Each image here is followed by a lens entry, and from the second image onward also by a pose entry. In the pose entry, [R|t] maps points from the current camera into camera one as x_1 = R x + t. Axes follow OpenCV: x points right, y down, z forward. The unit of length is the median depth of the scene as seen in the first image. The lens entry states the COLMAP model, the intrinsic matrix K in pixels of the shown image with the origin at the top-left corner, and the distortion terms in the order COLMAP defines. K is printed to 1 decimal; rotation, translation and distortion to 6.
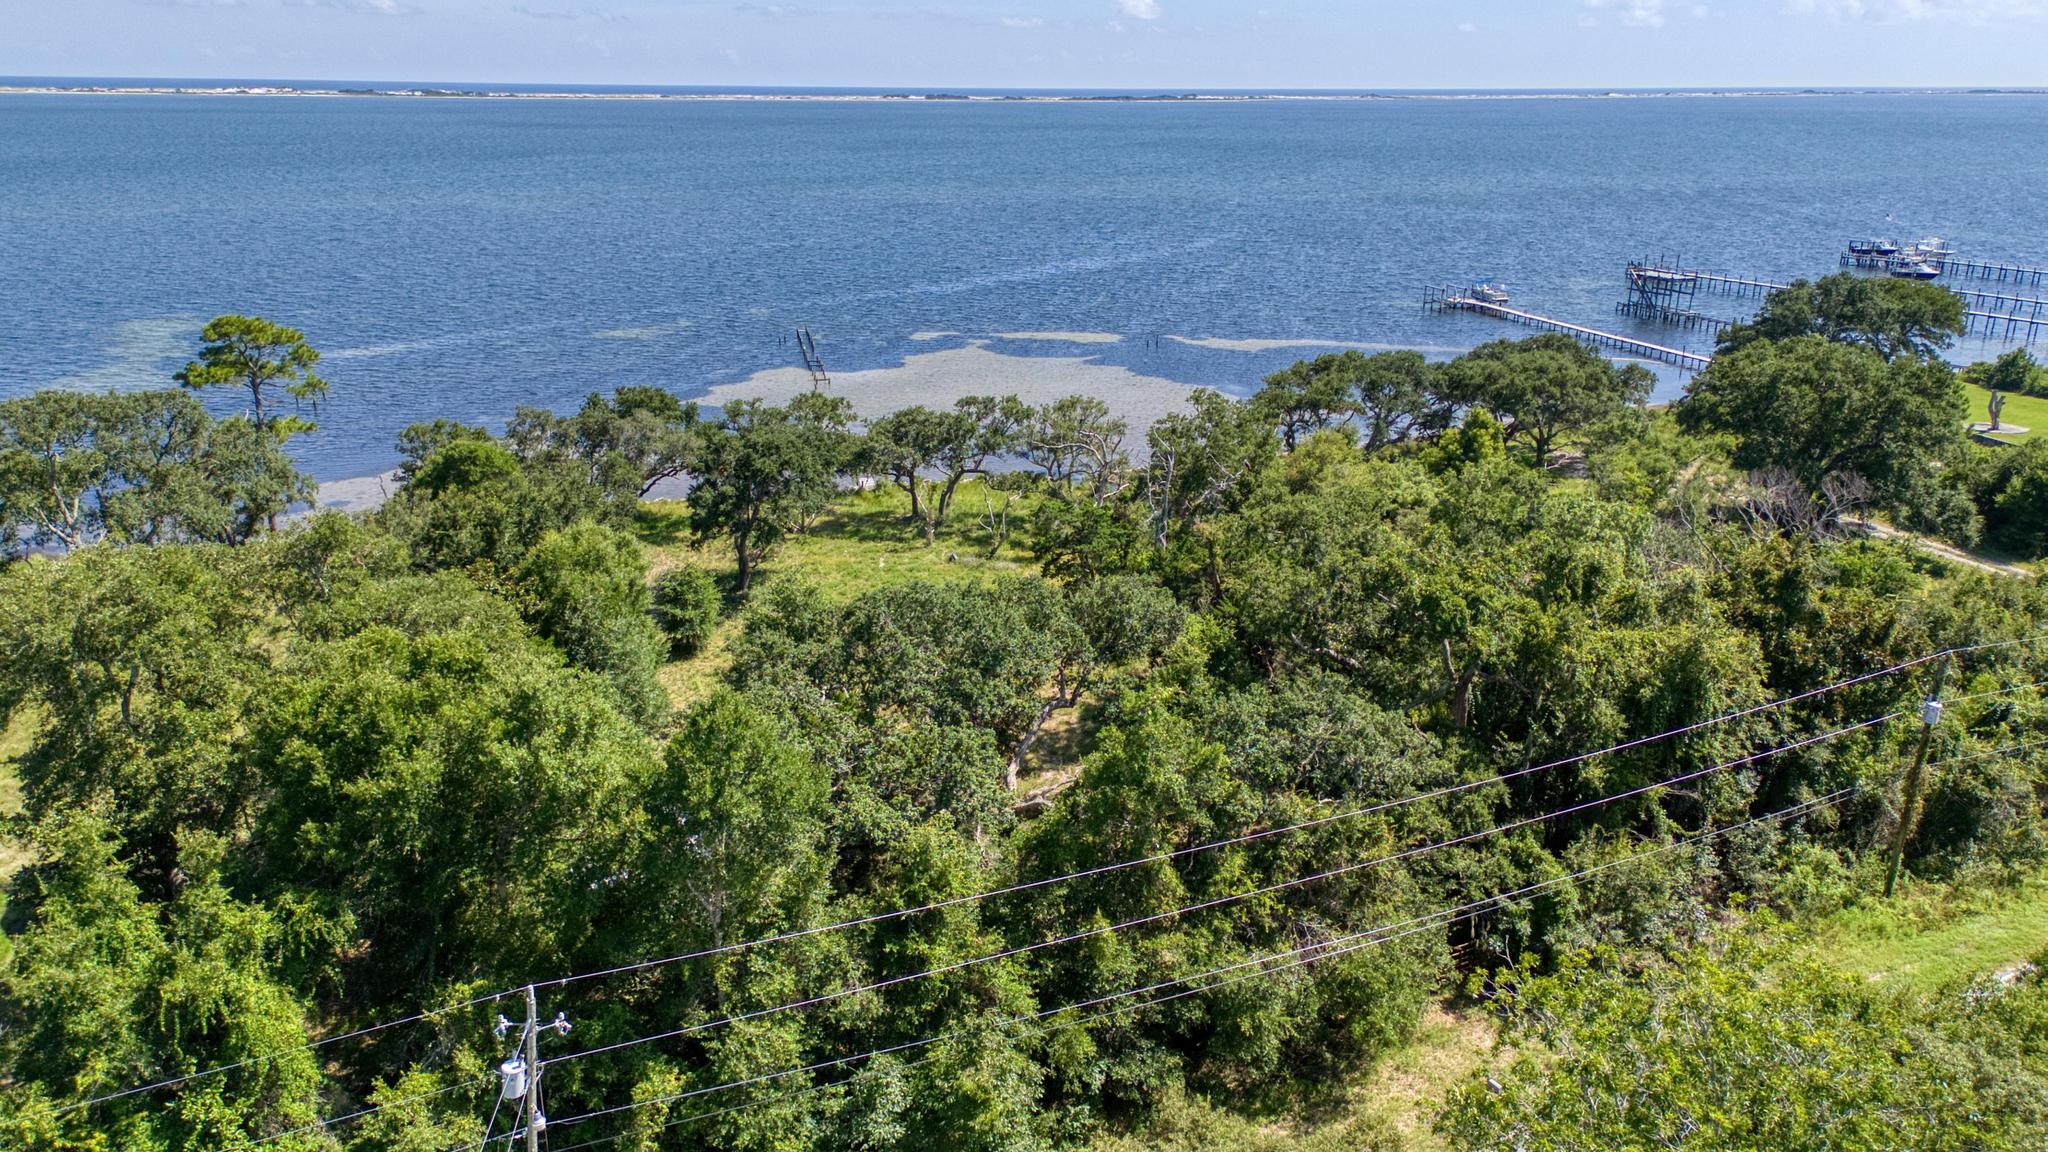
lens RADIAL K [[1496.2, 0, 1024.1], [0, 1496.2, 577.1], [0, 0, 1]] dist [0.052050, -0.033363]
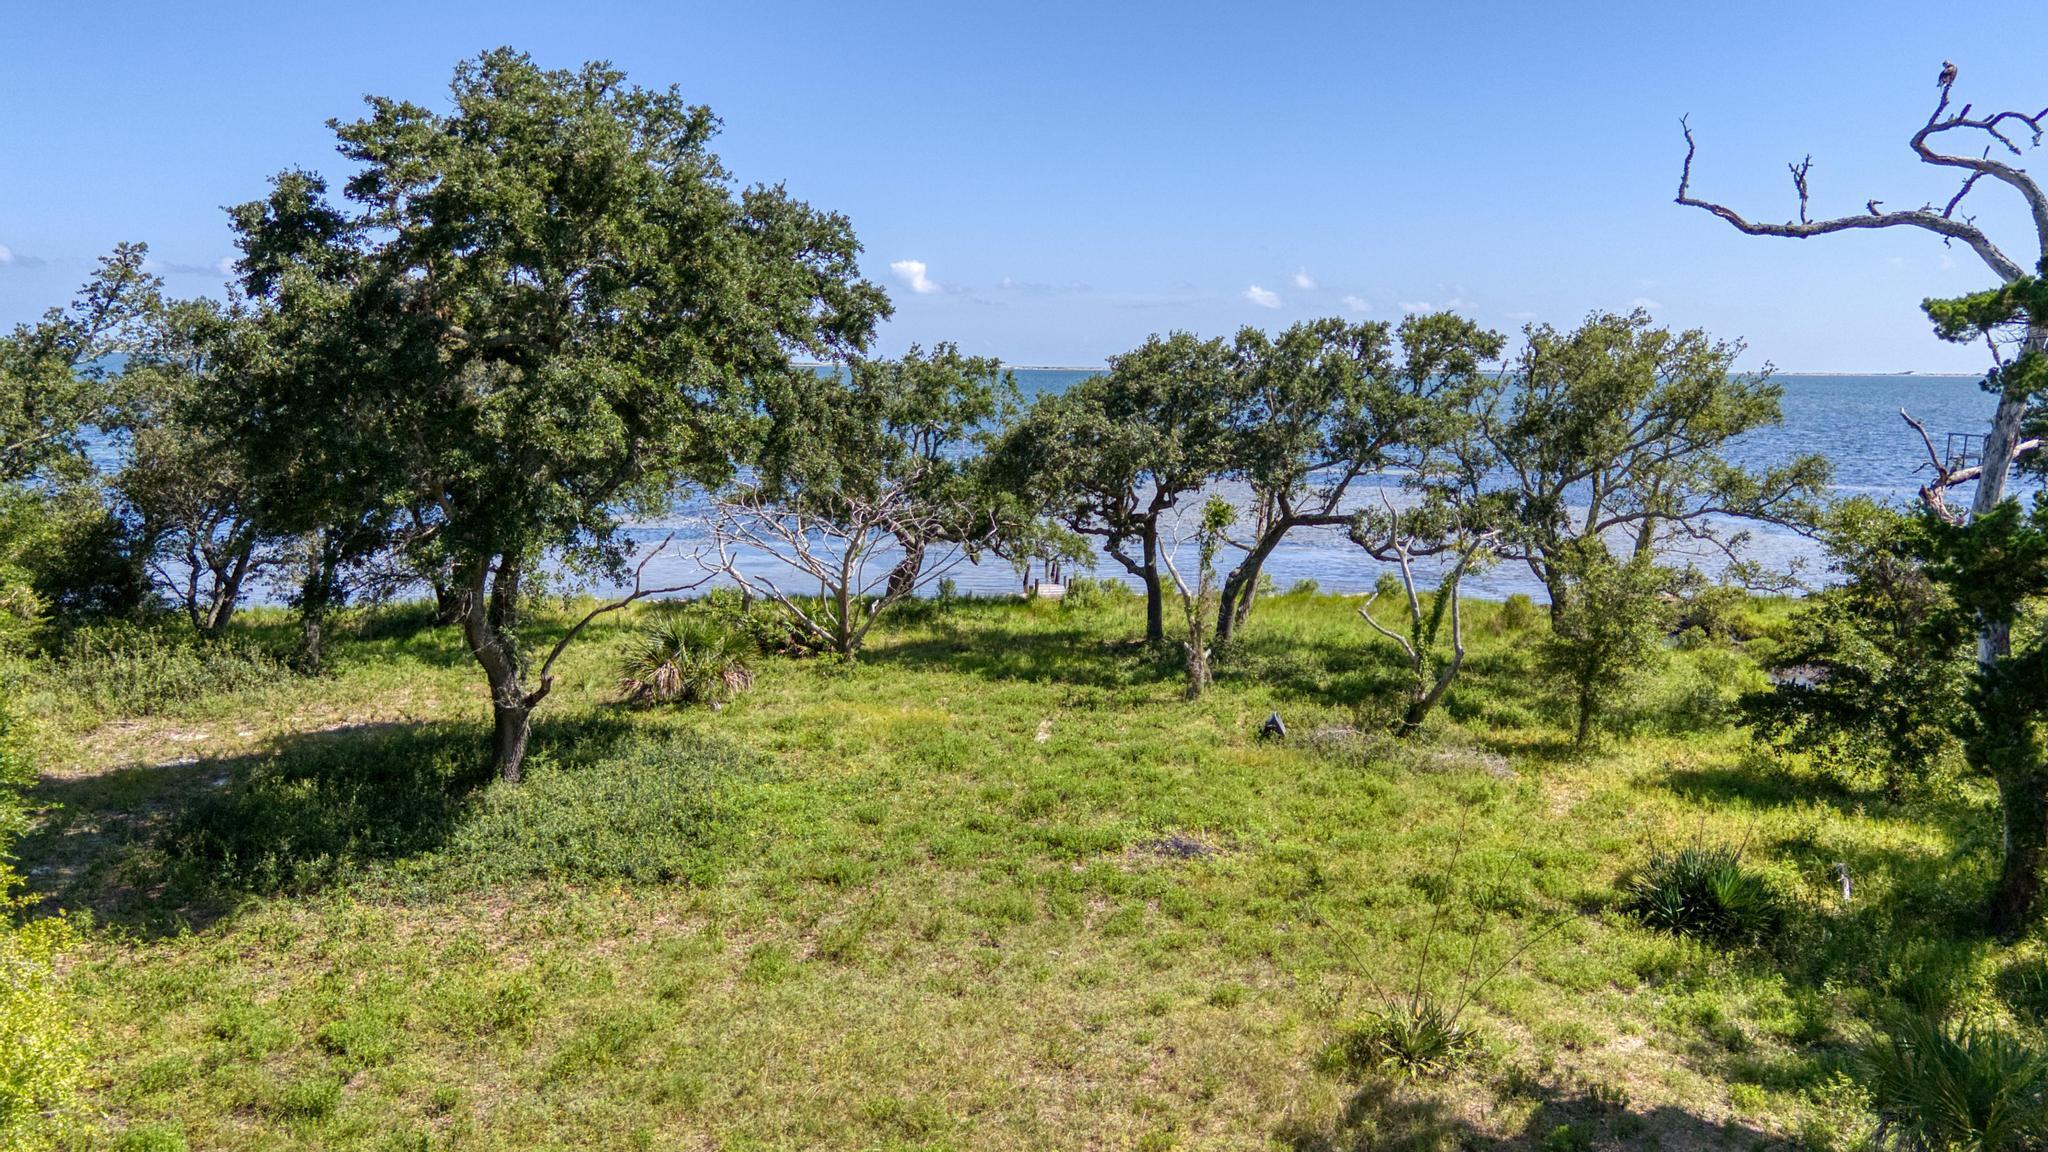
lens RADIAL K [[1496.2, 0, 1022.2], [0, 1496.2, 583.0], [0, 0, 1]] dist [0.052050, -0.033363]
pose [[0.986472, 0.034743, -0.160205, -0.045815], [-0.061502, 0.984335, -0.165235, 0.010297], [0.151955, 0.172853, 0.973156, 0.628859]]
